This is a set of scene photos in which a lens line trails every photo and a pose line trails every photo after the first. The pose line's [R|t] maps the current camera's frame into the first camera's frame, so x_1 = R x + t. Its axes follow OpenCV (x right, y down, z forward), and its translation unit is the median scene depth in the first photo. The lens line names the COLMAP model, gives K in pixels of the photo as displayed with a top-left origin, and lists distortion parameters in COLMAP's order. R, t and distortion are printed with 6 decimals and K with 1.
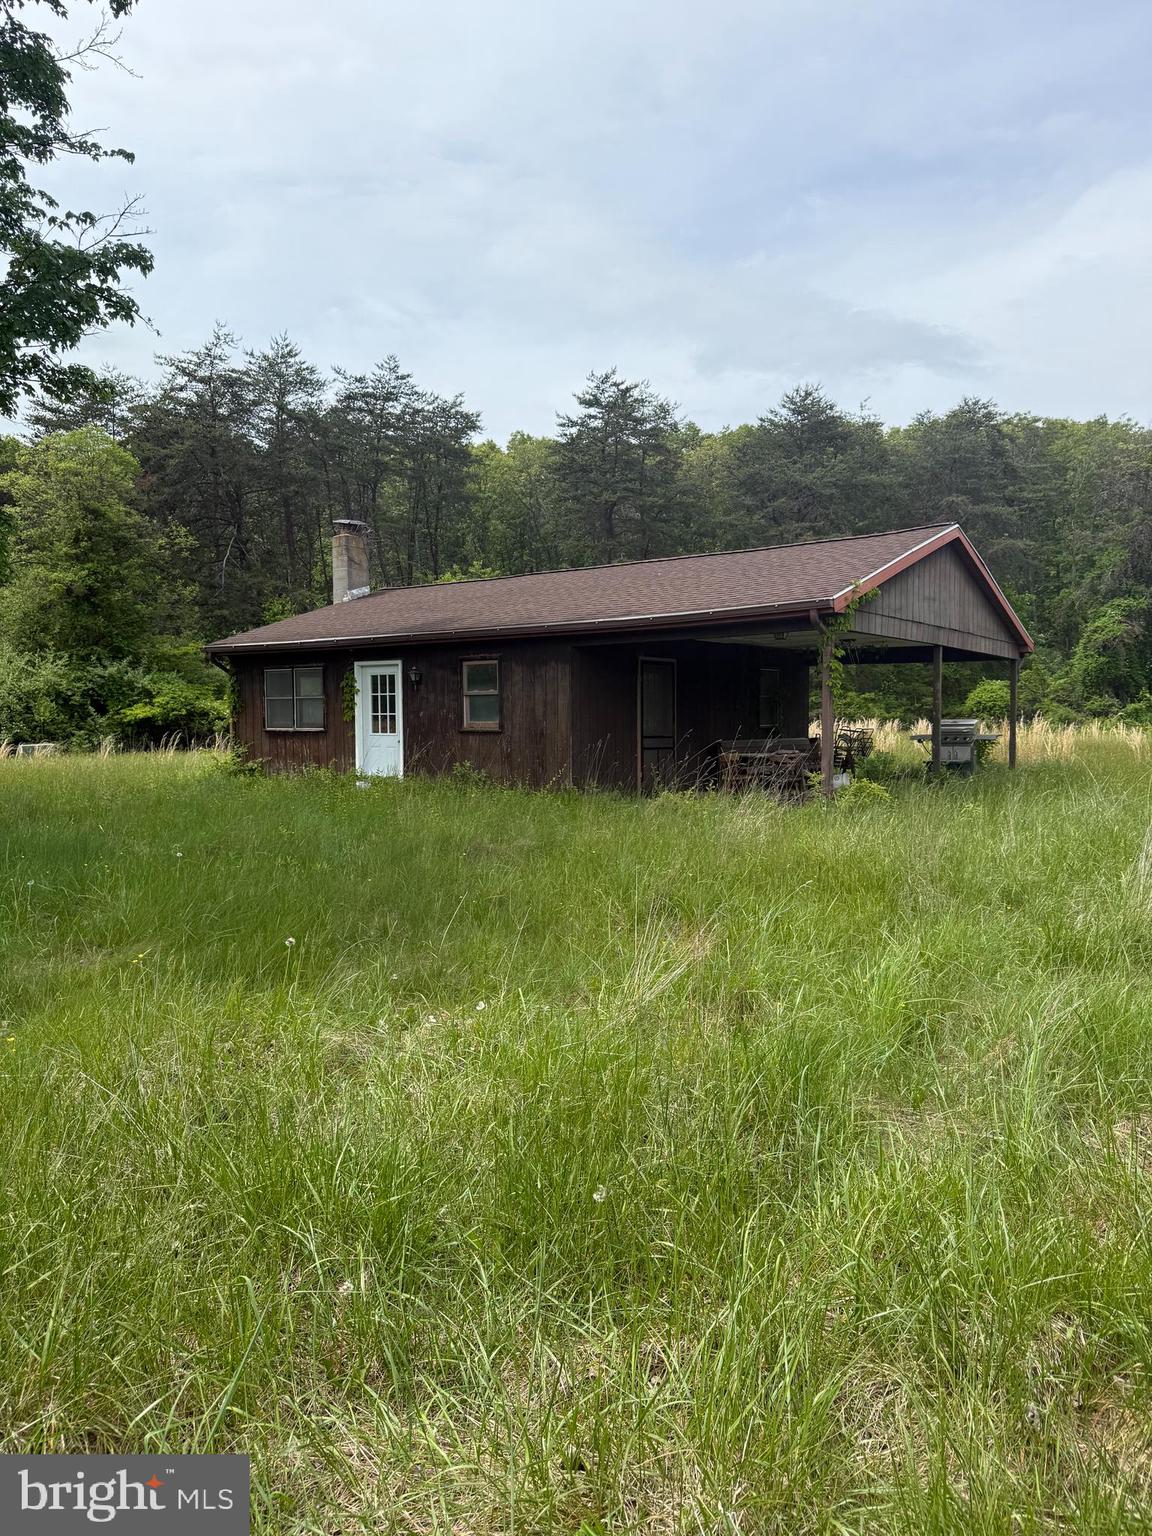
lens RADIAL K [[1071.5, 0, 574.1], [0, 1071.5, 775.6], [0, 0, 1]] dist [0.109741, -0.169600]
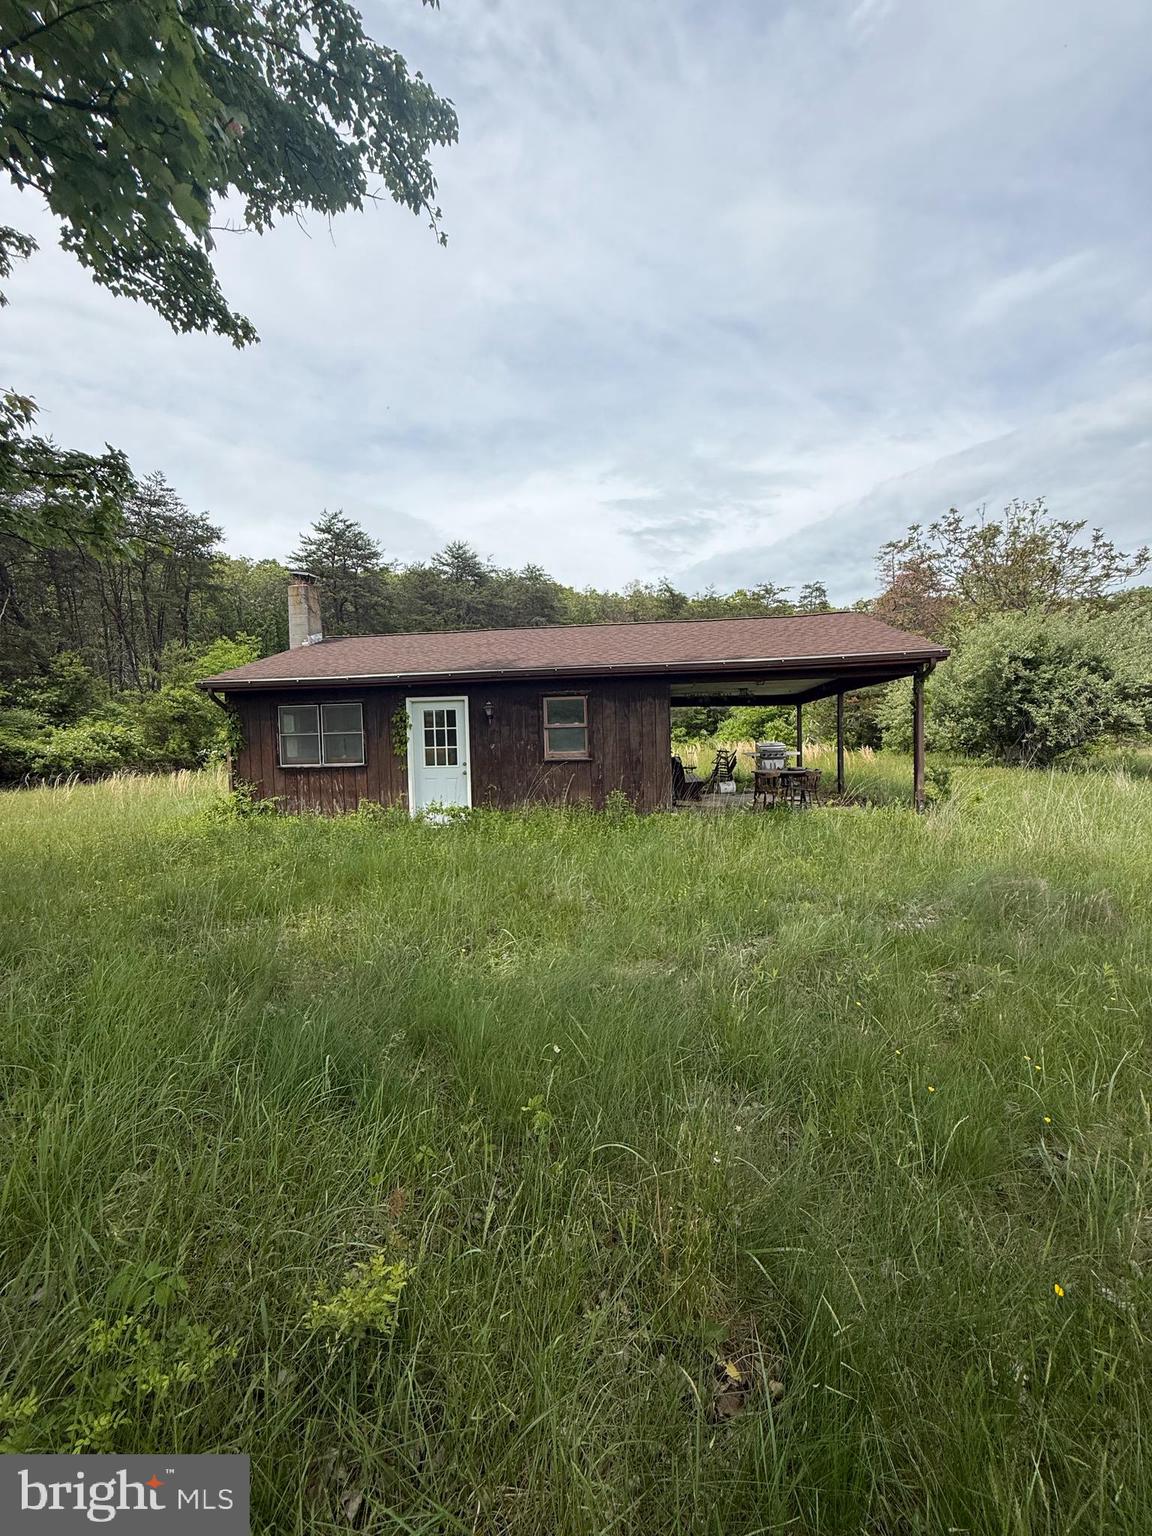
lens RADIAL K [[612.7, 0, 576.1], [0, 612.7, 760.4], [0, 0, 1]] dist [0.001108, 0.000096]
pose [[0.863822, -0.036282, 0.502489, -0.360361], [0.049711, 0.998674, -0.013349, -0.029988], [-0.501338, 0.036510, 0.864481, 0.412946]]
